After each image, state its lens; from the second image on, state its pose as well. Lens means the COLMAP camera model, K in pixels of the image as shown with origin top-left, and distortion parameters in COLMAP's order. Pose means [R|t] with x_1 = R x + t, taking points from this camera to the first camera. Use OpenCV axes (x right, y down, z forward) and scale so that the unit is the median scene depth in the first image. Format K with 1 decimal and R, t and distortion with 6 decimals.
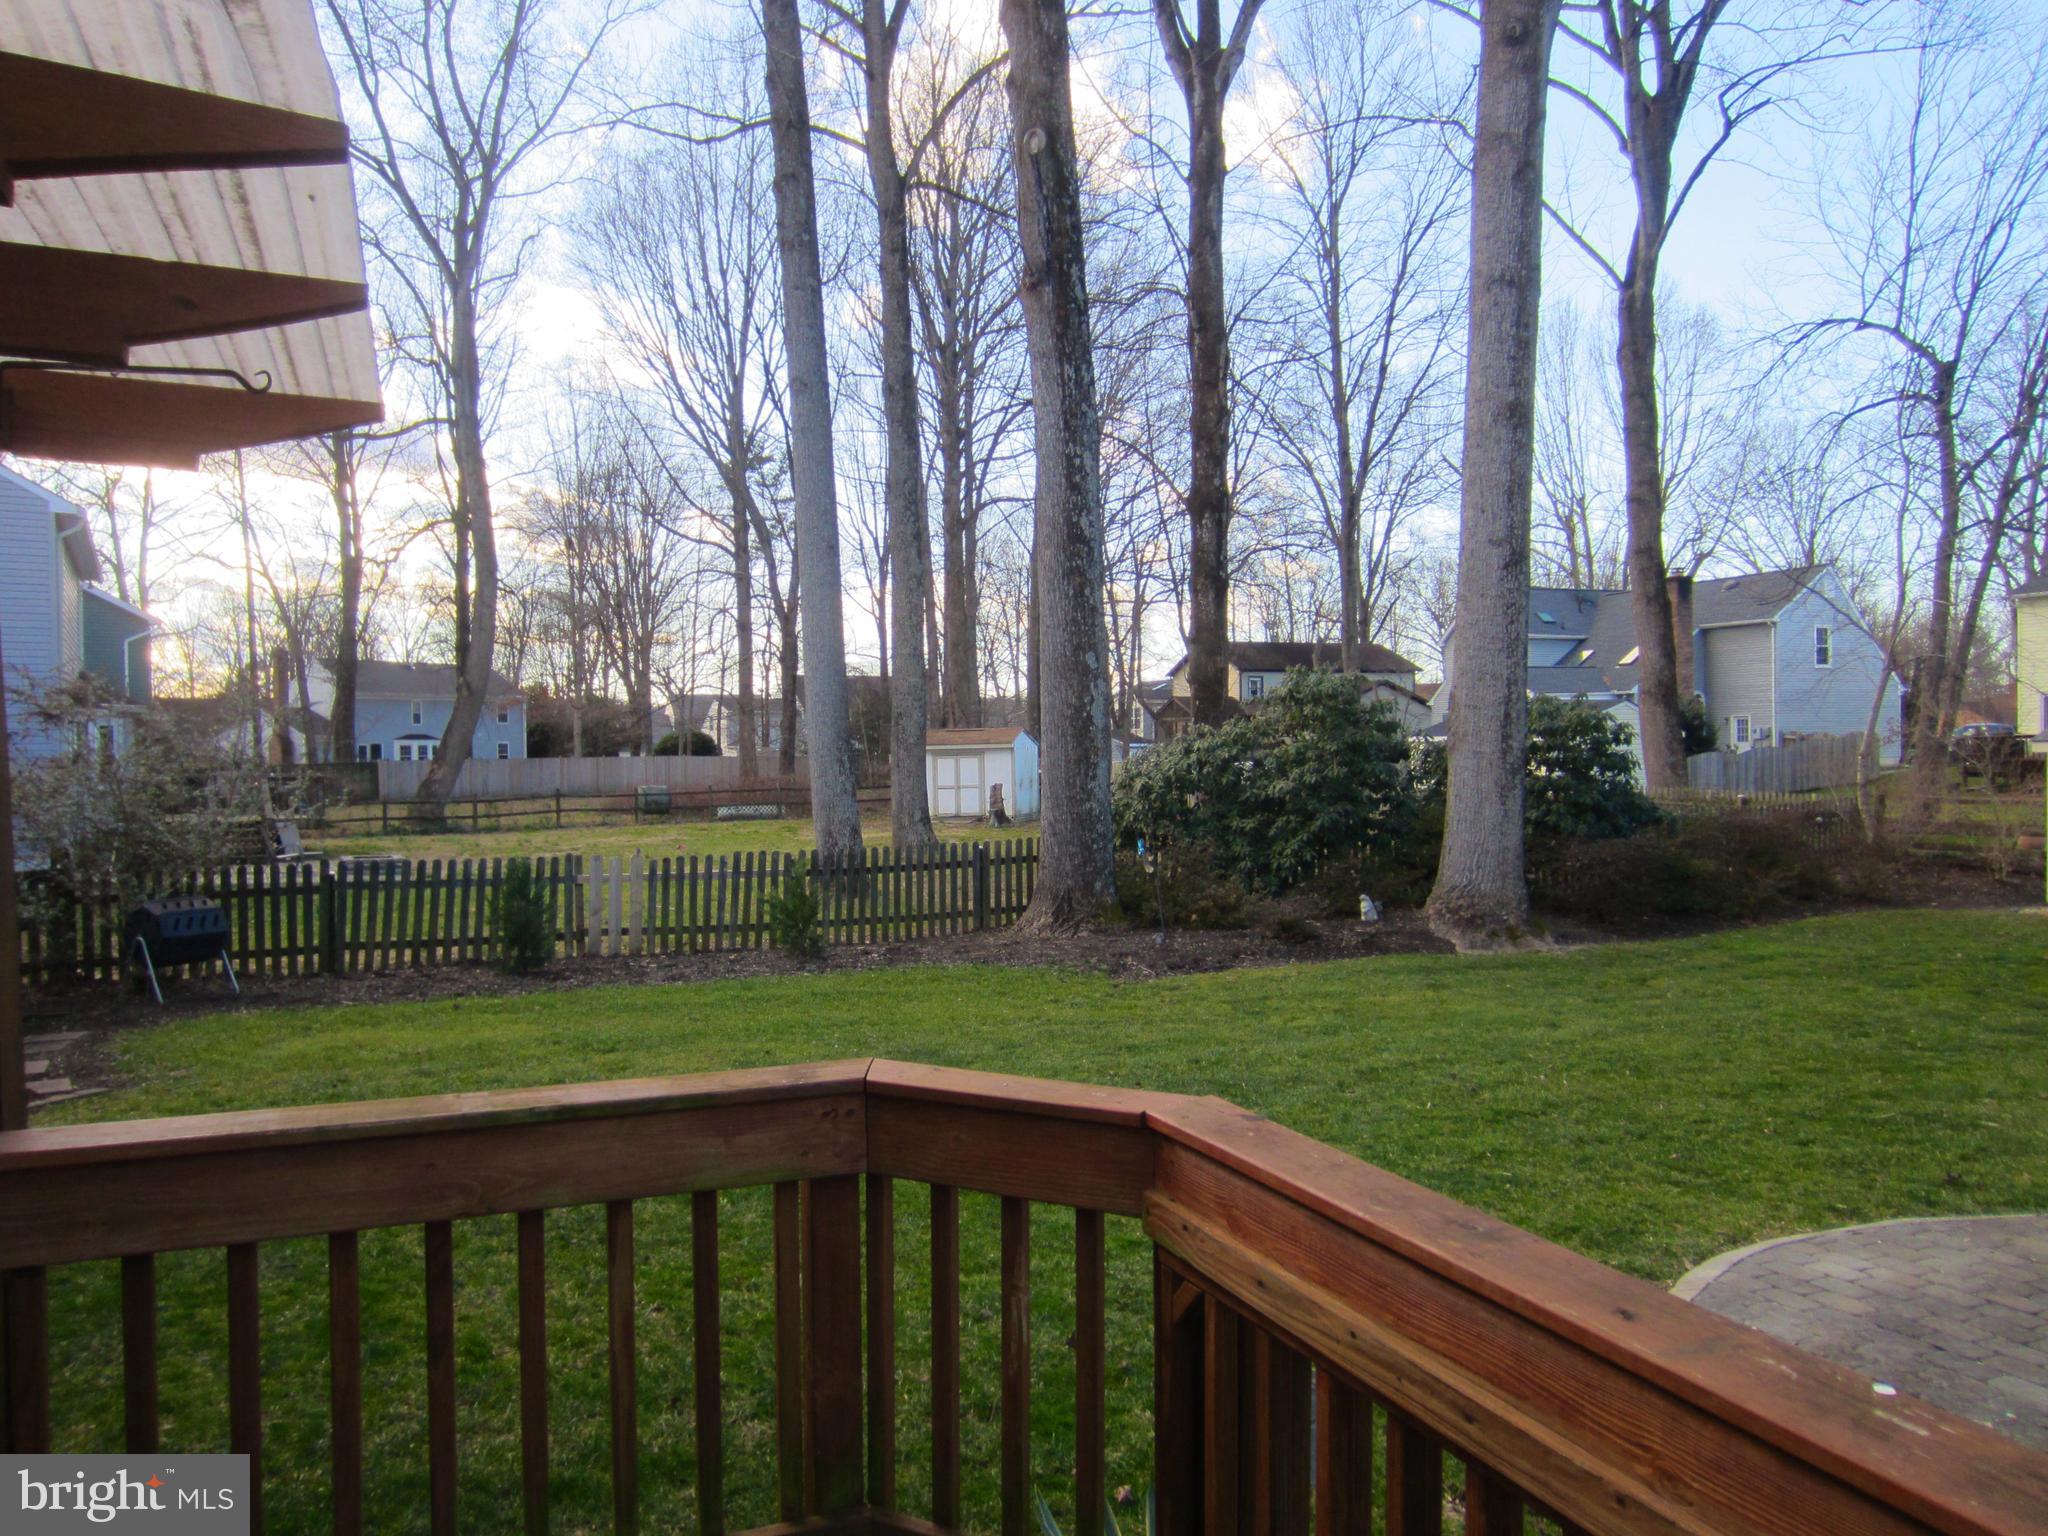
lens RADIAL K [[1482.5, 0, 1012.4], [0, 1482.5, 763.4], [0, 0, 1]] dist [-0.020423, 0.016405]
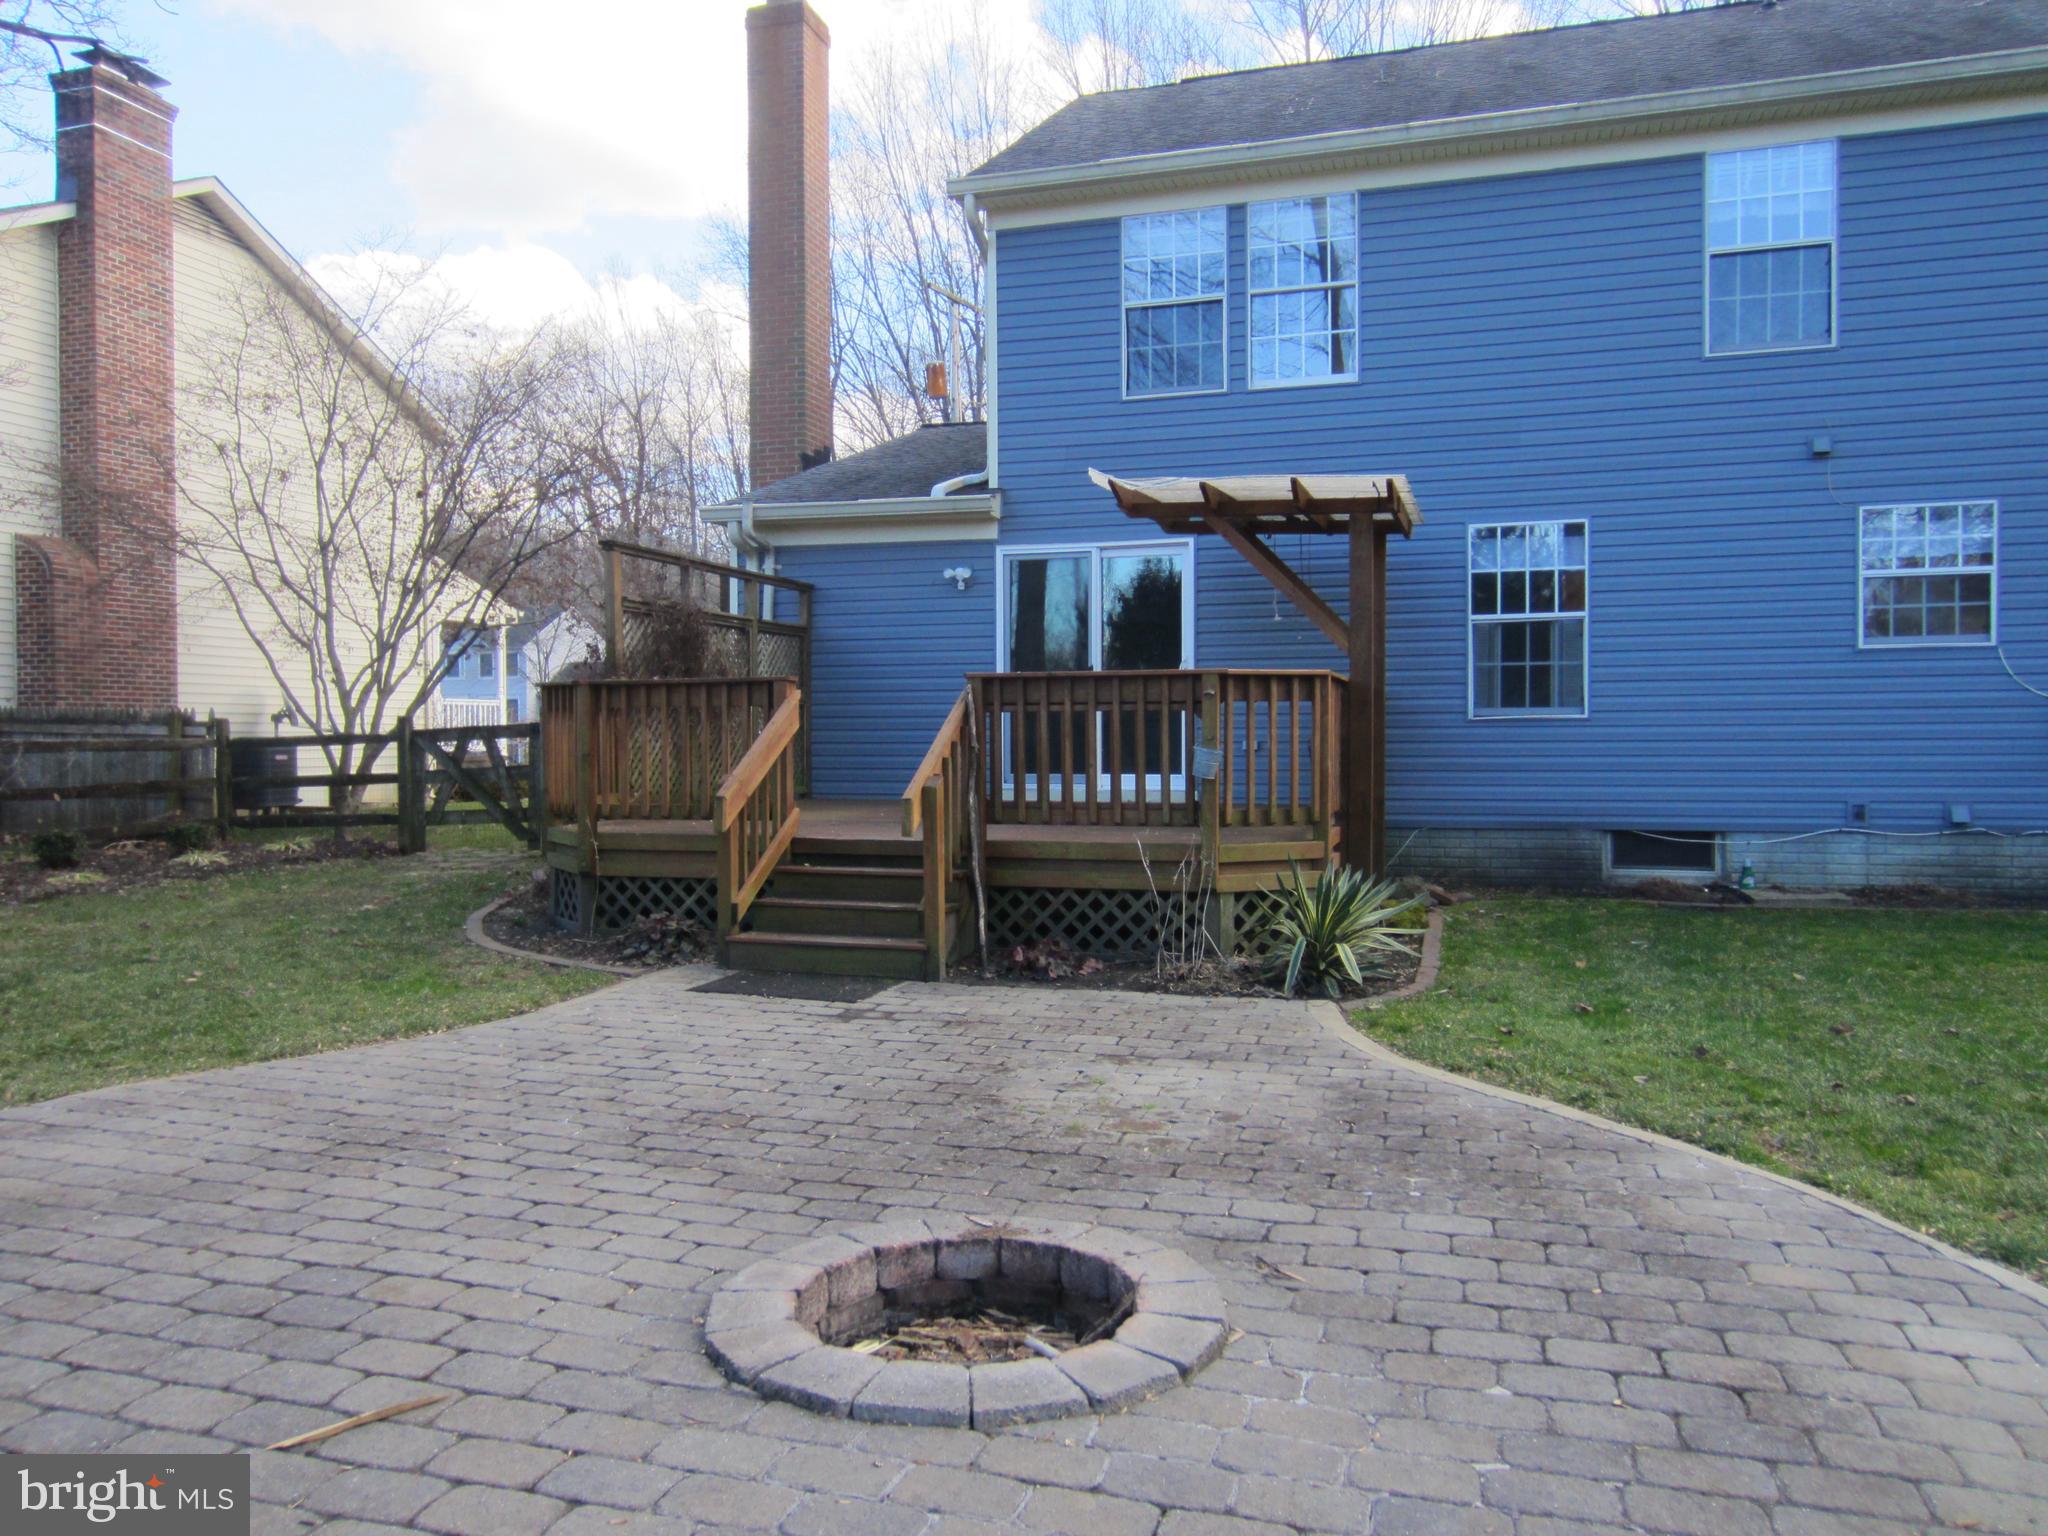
lens RADIAL K [[1473.0, 0, 1024.0], [0, 1473.0, 768.0], [0, 0, 1]] dist [-0.012515, 0.005725]
pose [[-0.640245, 0.023001, -0.767826, 0.408691], [0.000432, 0.999562, 0.029583, 0.045769], [0.768171, 0.018609, -0.639975, 0.378800]]
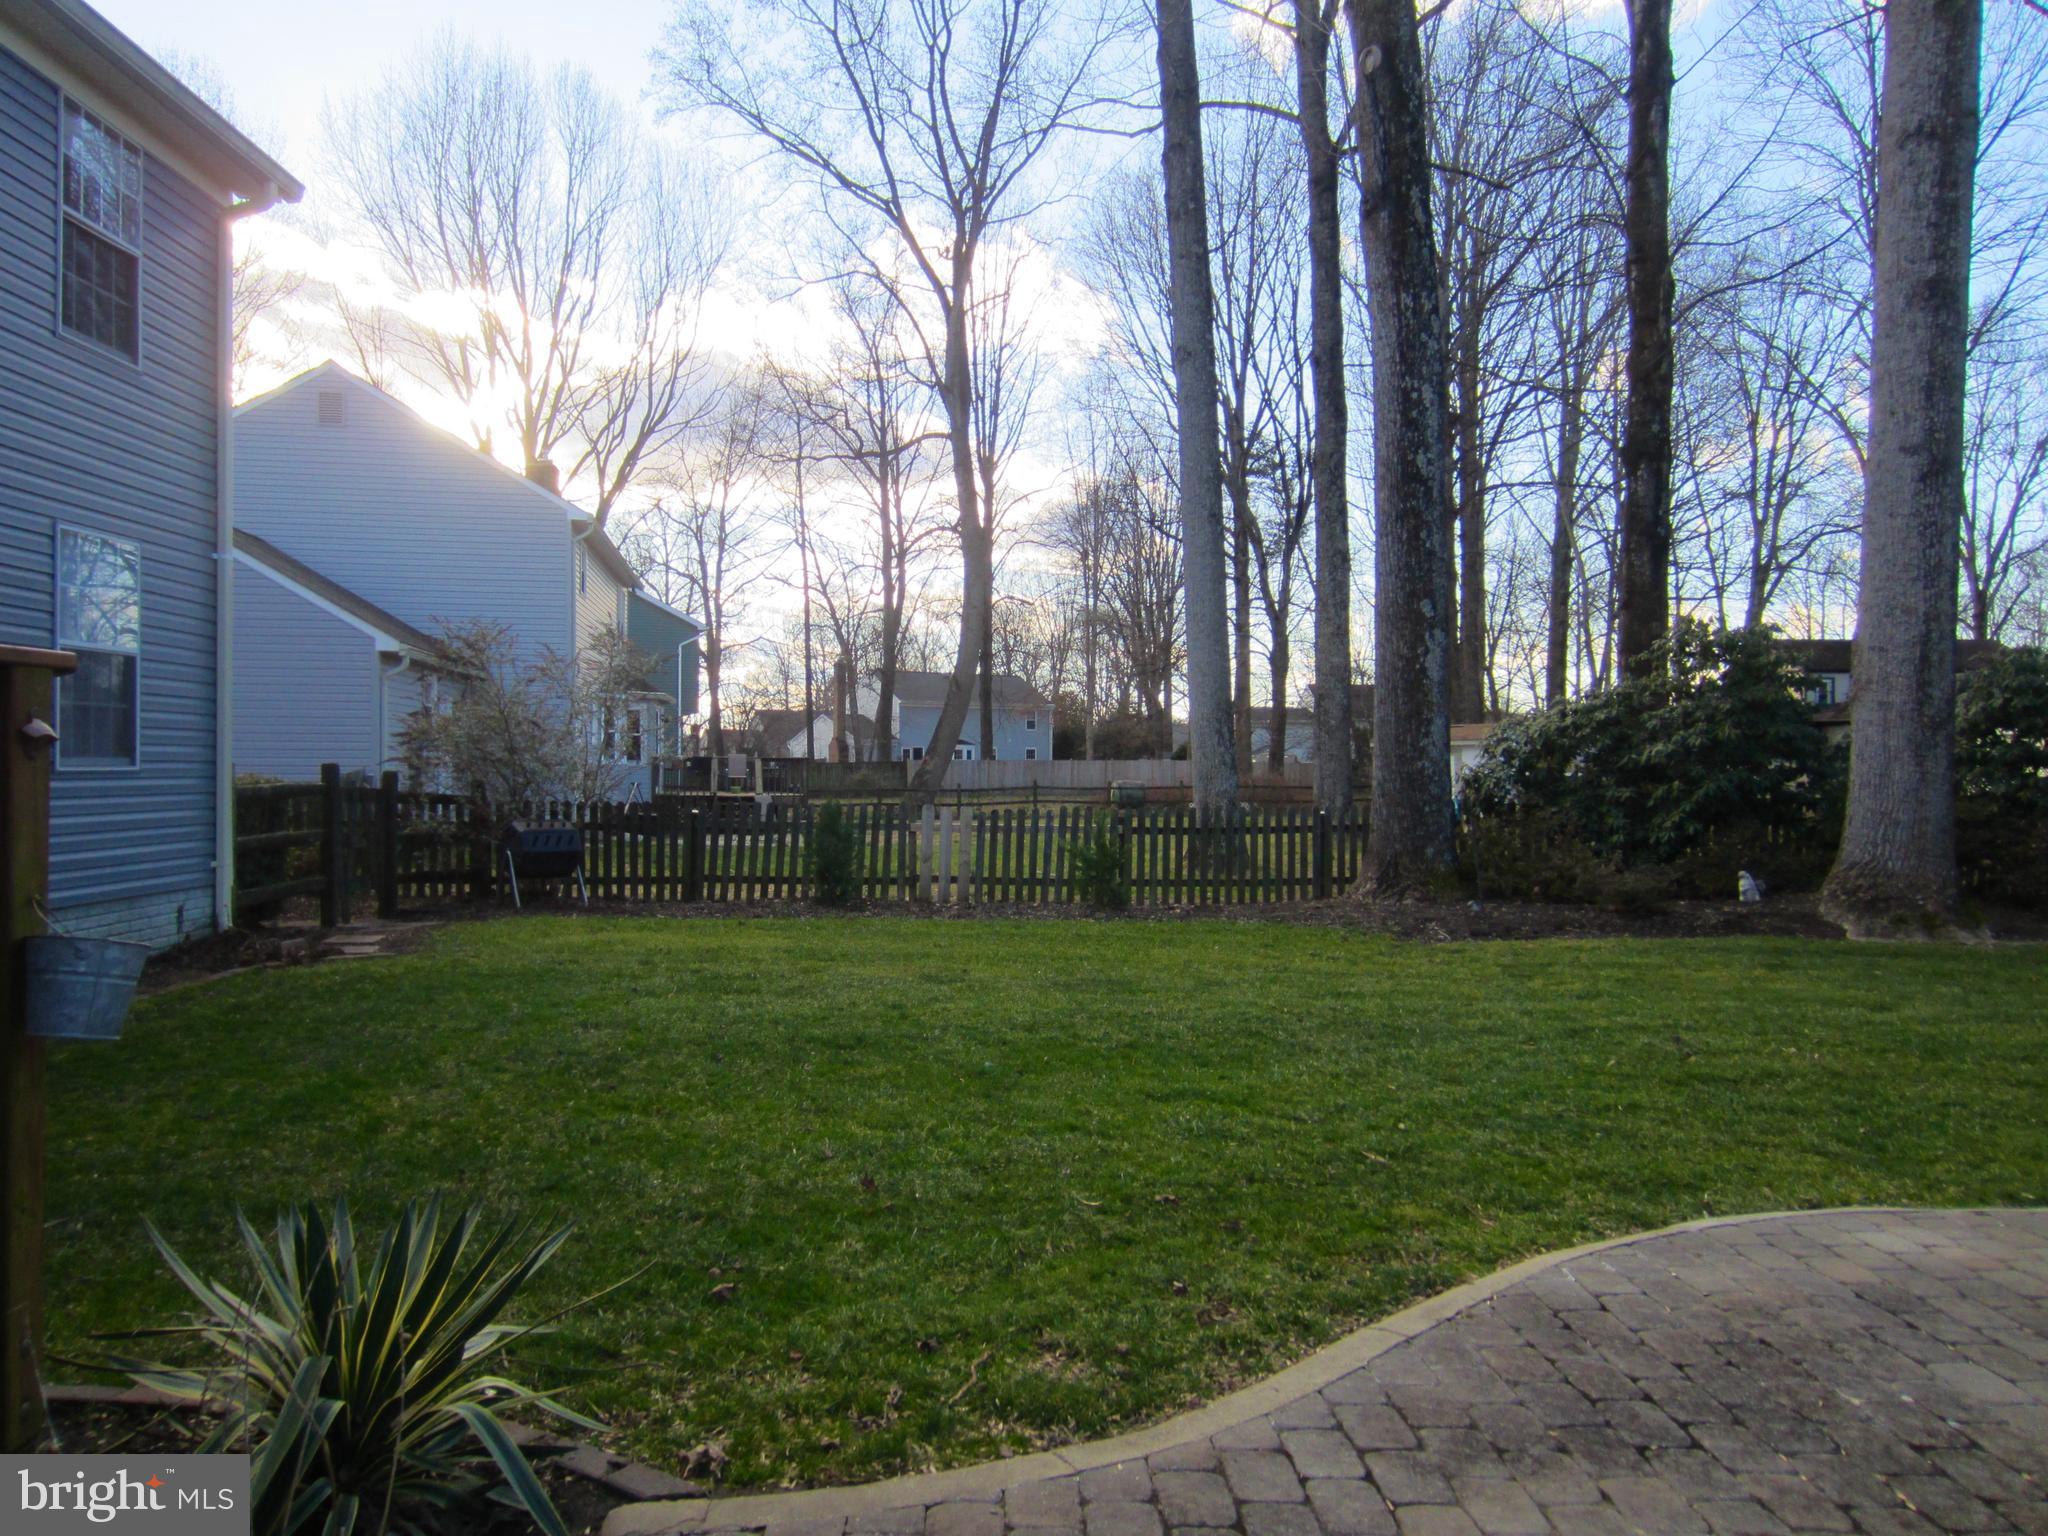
lens RADIAL K [[1482.5, 0, 1012.4], [0, 1482.5, 763.4], [0, 0, 1]] dist [-0.020423, 0.016405]
pose [[0.933737, 0.012760, -0.357733, 0.143390], [-0.016831, 0.999824, -0.008271, 0.039341], [0.357564, 0.013744, 0.933787, 0.044542]]
